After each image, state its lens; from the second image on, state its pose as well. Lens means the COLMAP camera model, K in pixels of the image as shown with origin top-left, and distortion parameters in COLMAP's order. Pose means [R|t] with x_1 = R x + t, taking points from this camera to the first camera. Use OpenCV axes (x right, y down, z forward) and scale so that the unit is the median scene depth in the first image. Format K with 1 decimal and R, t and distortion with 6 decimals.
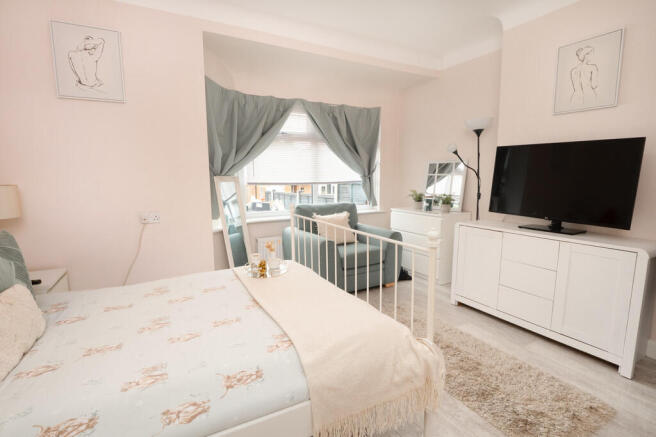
lens RADIAL K [[329.1, 0, 330.1], [0, 329.1, 219.0], [0, 0, 1]] dist [-0.022647, -0.000410]
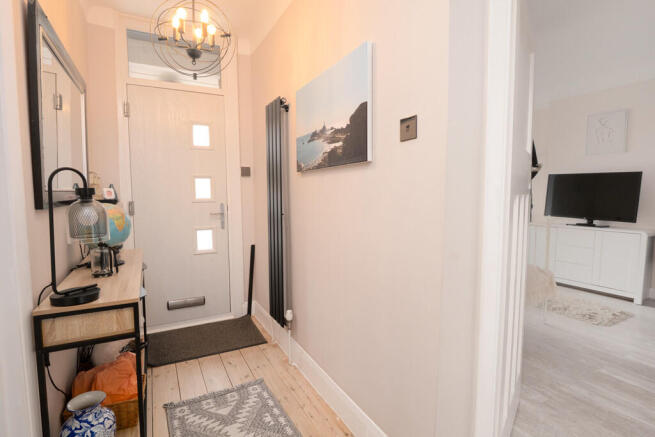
lens RADIAL K [[328.6, 0, 325.9], [0, 328.6, 218.6], [0, 0, 1]] dist [-0.022647, -0.000410]
pose [[0.999973, 0.005587, -0.004680, -0.445633], [-0.005837, 0.998454, -0.055275, 0.068301], [0.004364, 0.055301, 0.998460, -0.449557]]
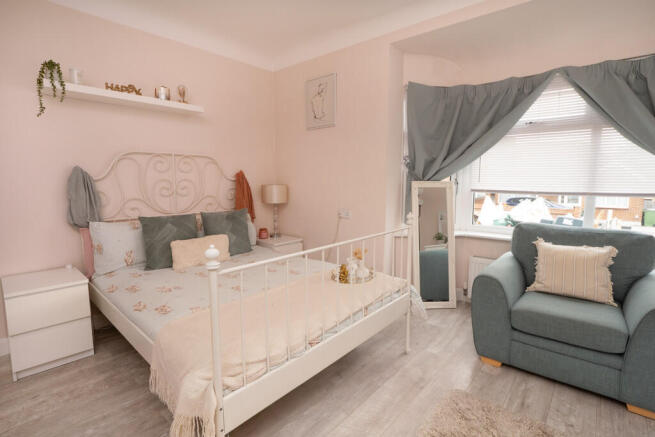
lens RADIAL K [[328.6, 0, 326.1], [0, 328.6, 217.4], [0, 0, 1]] dist [-0.022647, -0.000410]
pose [[0.292892, 0.111377, -0.949636, 0.692254], [-0.128456, 0.988772, 0.076347, -0.084575], [0.947477, 0.099625, 0.303911, 0.605776]]
